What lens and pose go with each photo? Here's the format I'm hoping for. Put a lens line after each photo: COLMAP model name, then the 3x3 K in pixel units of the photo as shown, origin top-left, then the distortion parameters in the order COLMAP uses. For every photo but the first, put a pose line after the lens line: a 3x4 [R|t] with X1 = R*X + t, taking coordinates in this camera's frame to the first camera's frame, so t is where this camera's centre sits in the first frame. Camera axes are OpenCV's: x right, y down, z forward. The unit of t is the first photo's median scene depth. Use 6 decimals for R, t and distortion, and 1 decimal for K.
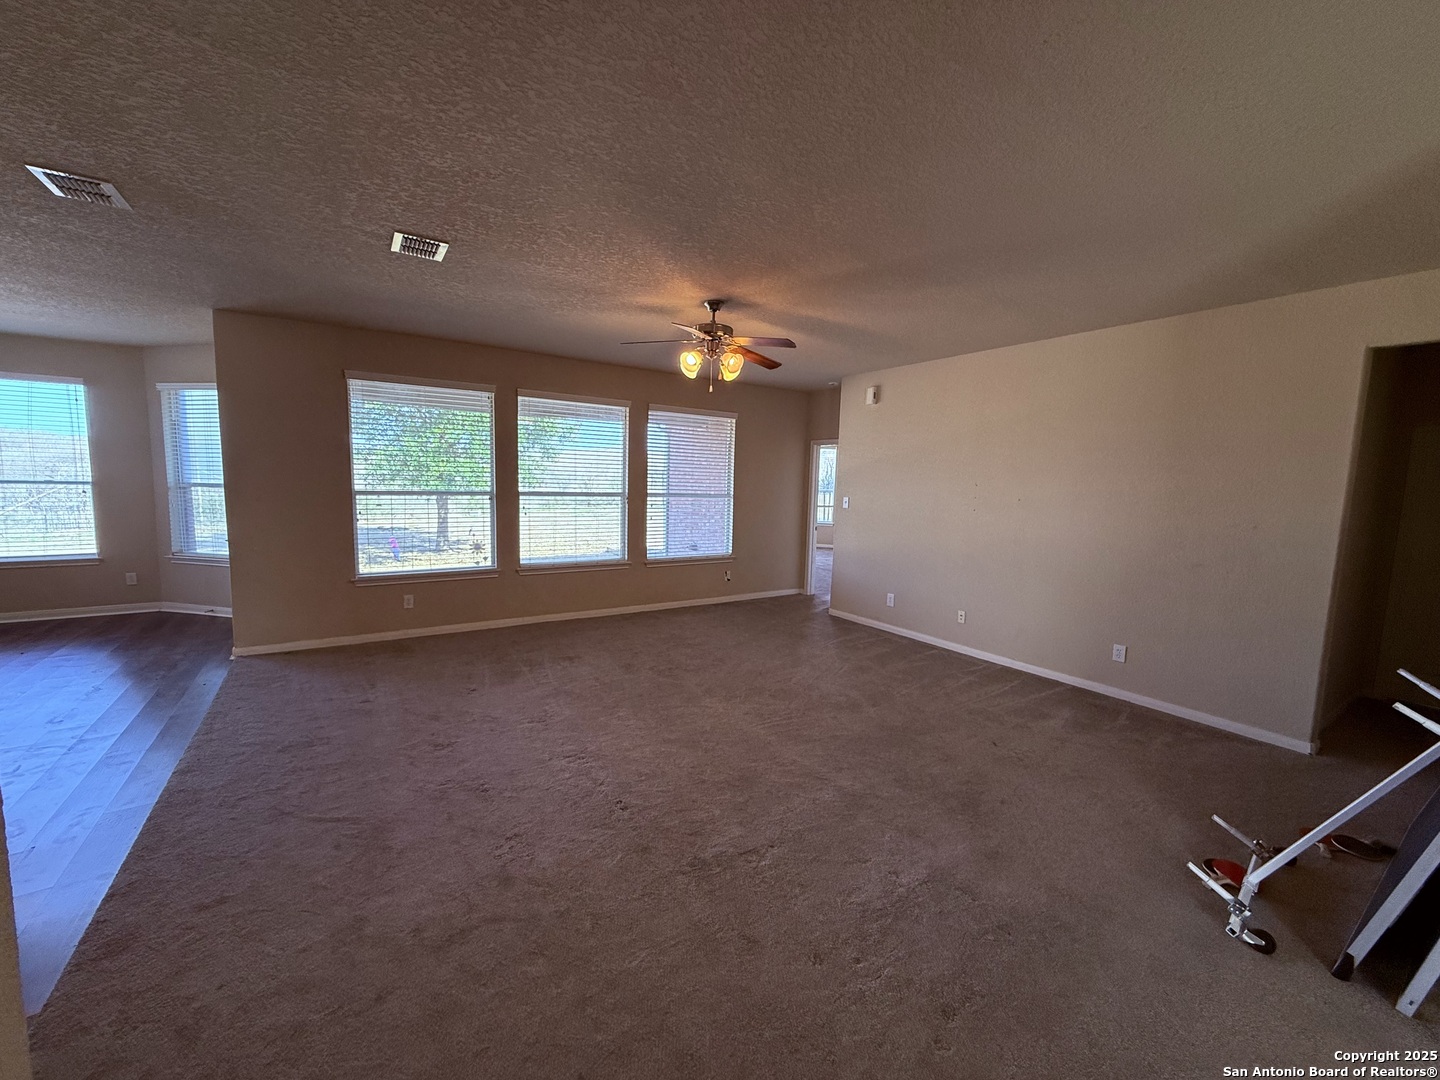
lens RADIAL K [[574.5, 0, 714.6], [0, 574.5, 540.5], [0, 0, 1]] dist [-0.000823, 0.000219]
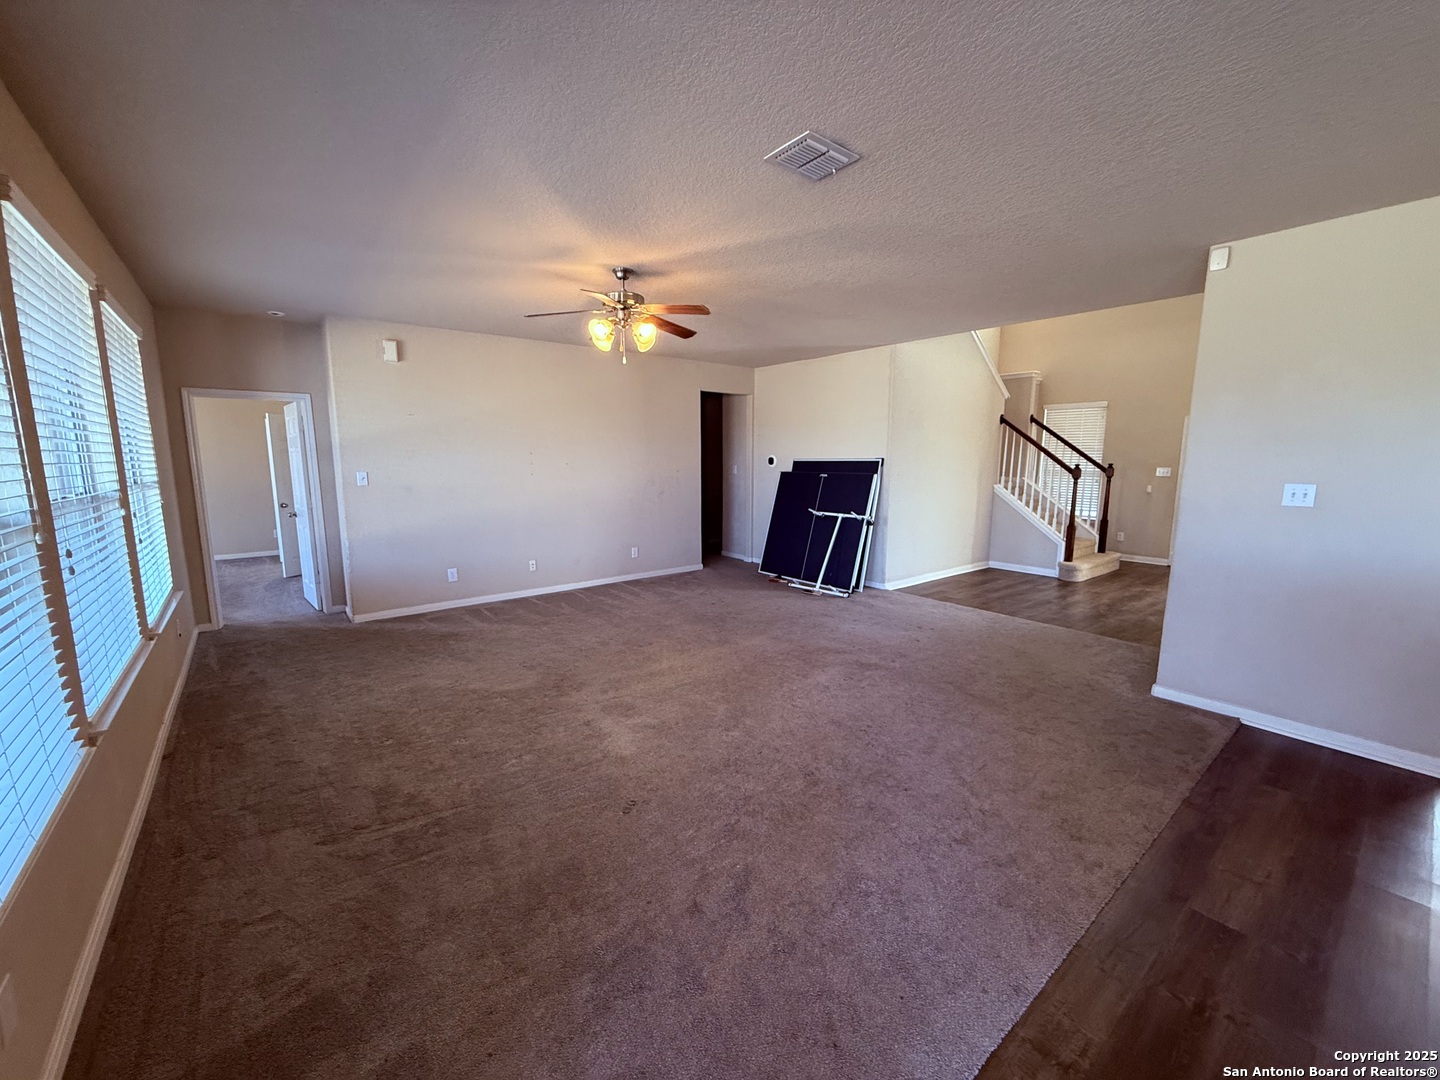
lens RADIAL K [[574.5, 0, 714.6], [0, 574.5, 540.5], [0, 0, 1]] dist [-0.000823, 0.000219]
pose [[-0.084747, -0.175092, 0.980898, -0.948795], [0.103931, 0.977516, 0.183468, -0.119687], [-0.990967, 0.117494, -0.064645, 0.881760]]
